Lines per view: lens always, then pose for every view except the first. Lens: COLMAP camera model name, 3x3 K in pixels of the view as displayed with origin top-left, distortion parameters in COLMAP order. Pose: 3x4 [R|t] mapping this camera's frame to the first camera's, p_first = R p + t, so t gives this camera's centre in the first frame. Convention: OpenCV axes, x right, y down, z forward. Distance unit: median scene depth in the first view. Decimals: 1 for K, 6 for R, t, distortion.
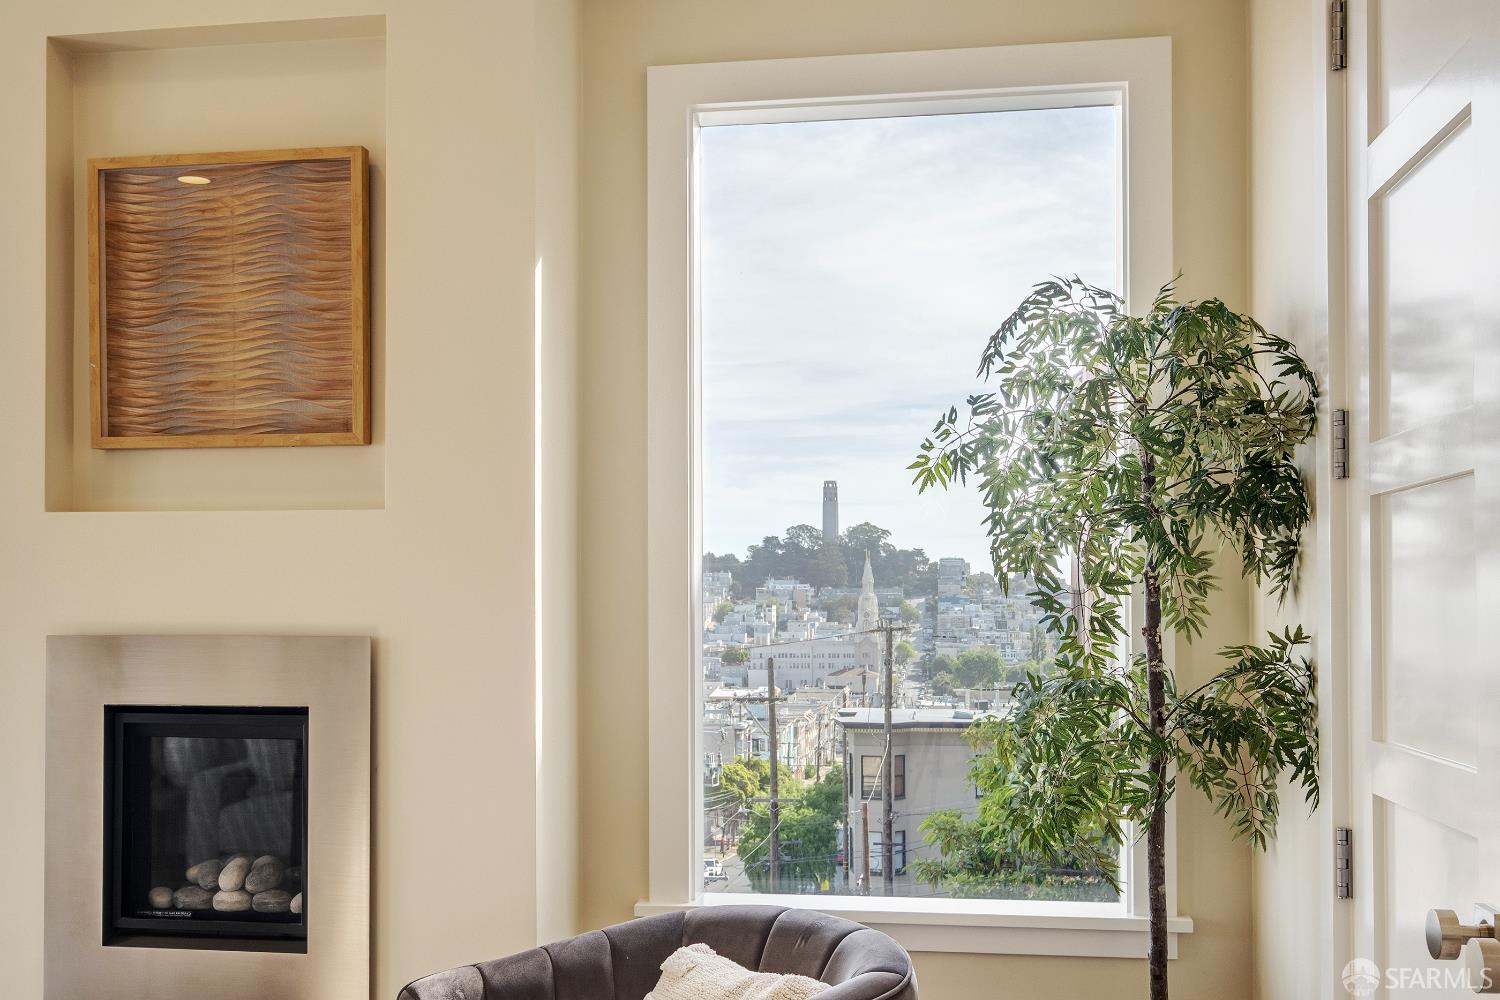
lens RADIAL K [[1450.3, 0, 705.2], [0, 1450.3, 591.5], [0, 0, 1]] dist [-0.014284, 0.000000]
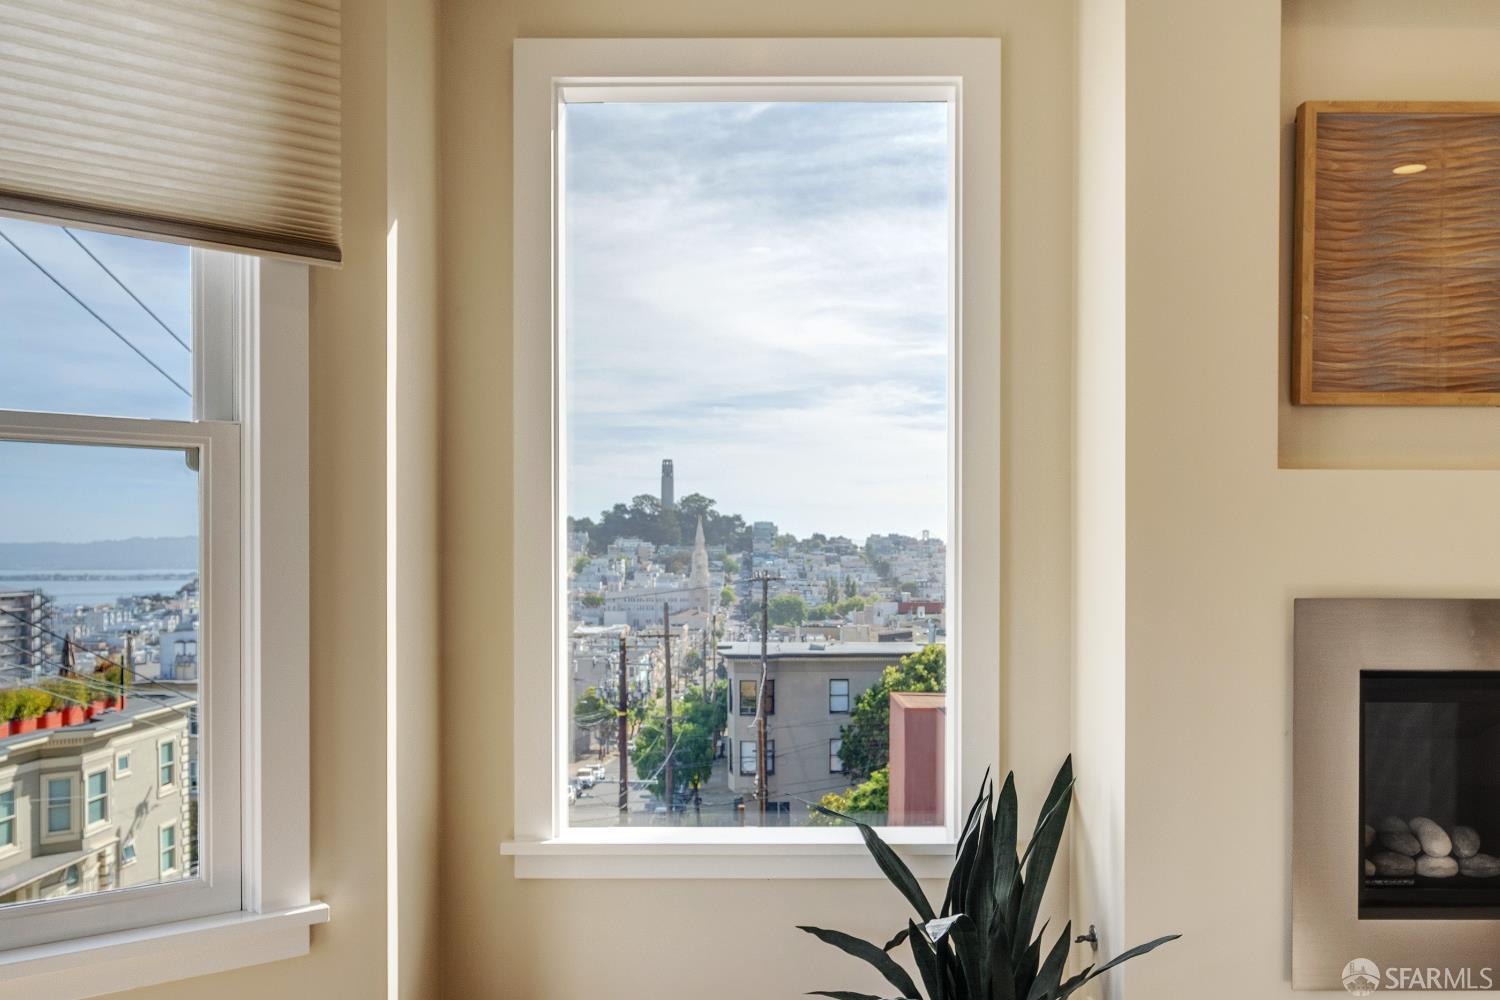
lens RADIAL K [[1161.7, 0, 721.1], [0, 1161.7, 564.3], [0, 0, 1]] dist [-0.002550, -0.005538]
pose [[0.990374, 0.003010, 0.138383, -0.917573], [-0.004914, 0.999898, 0.013418, -0.000353], [-0.138329, -0.013969, 0.990288, 0.287843]]
